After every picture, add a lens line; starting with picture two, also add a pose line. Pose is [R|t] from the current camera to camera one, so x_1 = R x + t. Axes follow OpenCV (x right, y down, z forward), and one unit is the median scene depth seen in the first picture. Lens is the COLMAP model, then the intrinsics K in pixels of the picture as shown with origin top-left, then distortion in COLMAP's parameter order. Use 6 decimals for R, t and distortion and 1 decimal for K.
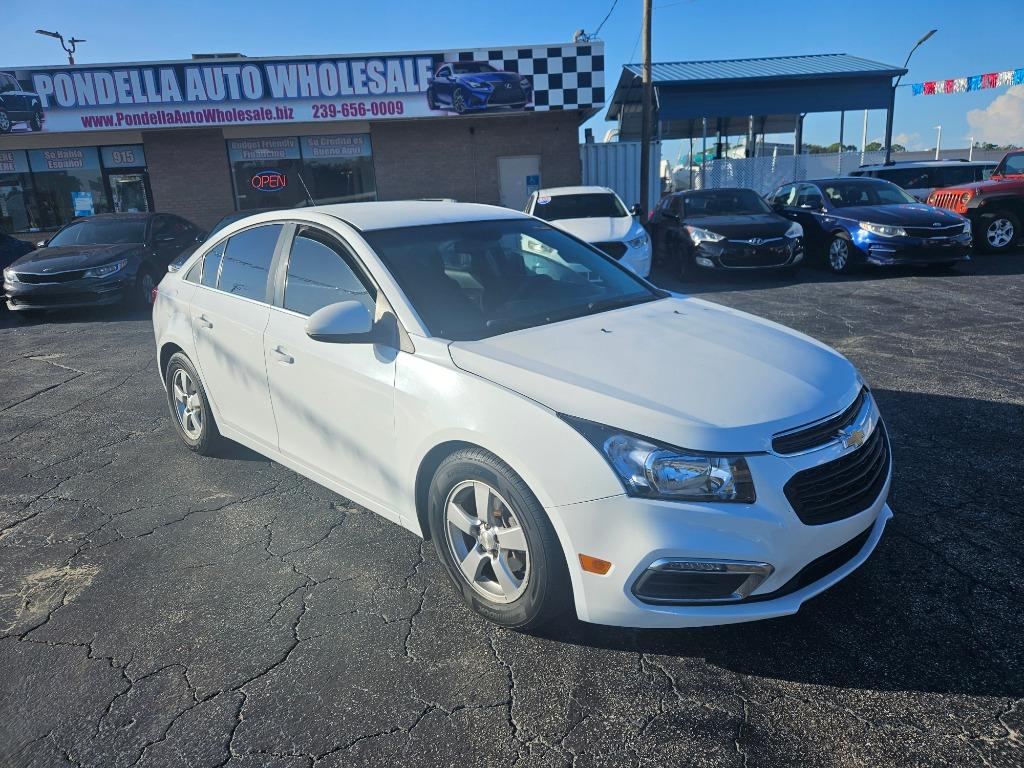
lens RADIAL K [[689.9, 0, 517.3], [0, 689.9, 388.5], [0, 0, 1]] dist [0.057675, -0.039977]
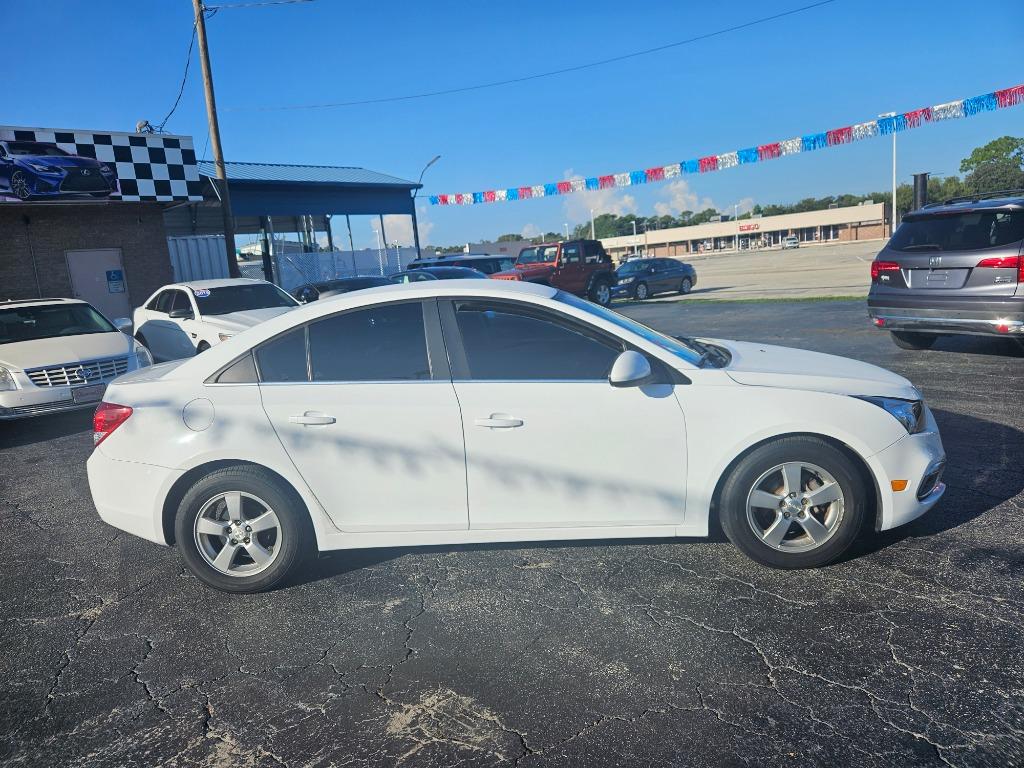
lens RADIAL K [[689.9, 0, 505.2], [0, 689.9, 384.2], [0, 0, 1]] dist [0.057675, -0.039977]
pose [[0.749799, -0.131728, 0.648421, -0.224981], [0.219353, 0.974050, -0.055768, -0.009959], [-0.624248, 0.184048, 0.759237, 0.049797]]
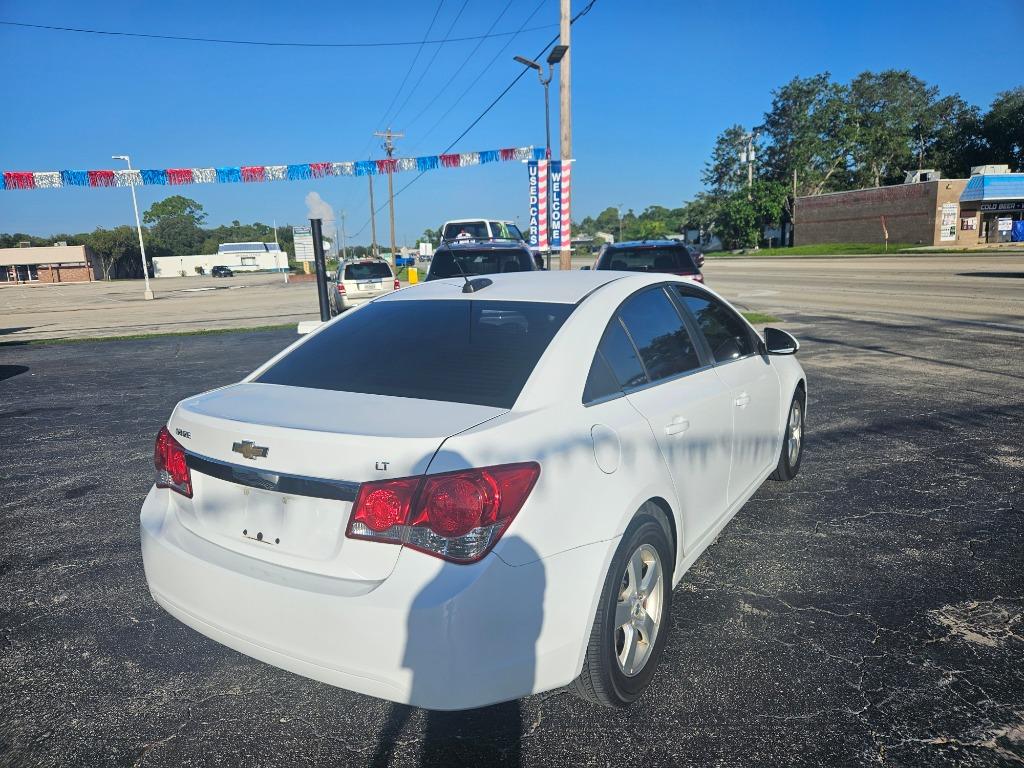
lens RADIAL K [[689.9, 0, 517.5], [0, 689.9, 382.4], [0, 0, 1]] dist [0.057675, -0.039977]
pose [[-0.215366, -0.124340, 0.968585, -0.296610], [0.306501, 0.933132, 0.187940, -0.086743], [-0.927186, 0.337348, -0.162855, 0.339747]]
